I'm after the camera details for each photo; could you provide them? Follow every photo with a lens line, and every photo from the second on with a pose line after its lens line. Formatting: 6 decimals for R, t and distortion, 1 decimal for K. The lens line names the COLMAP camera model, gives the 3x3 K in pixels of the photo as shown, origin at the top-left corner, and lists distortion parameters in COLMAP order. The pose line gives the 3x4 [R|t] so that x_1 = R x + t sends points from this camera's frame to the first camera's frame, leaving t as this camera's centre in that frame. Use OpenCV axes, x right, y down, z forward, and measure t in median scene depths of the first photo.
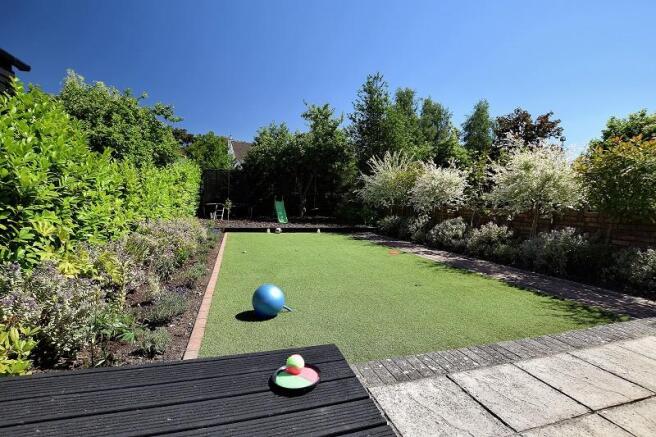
lens RADIAL K [[302.6, 0, 324.5], [0, 302.6, 216.9], [0, 0, 1]] dist [-0.026611, 0.005372]
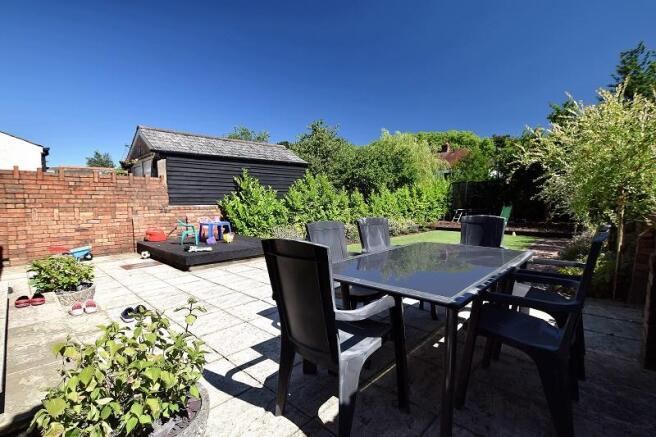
lens RADIAL K [[302.6, 0, 324.5], [0, 302.6, 216.9], [0, 0, 1]] dist [-0.026611, 0.005372]
pose [[0.489871, 0.014753, -0.871670, 0.468797], [-0.027738, 0.999614, 0.001330, 0.002244], [0.871354, 0.023527, 0.490091, -0.104560]]
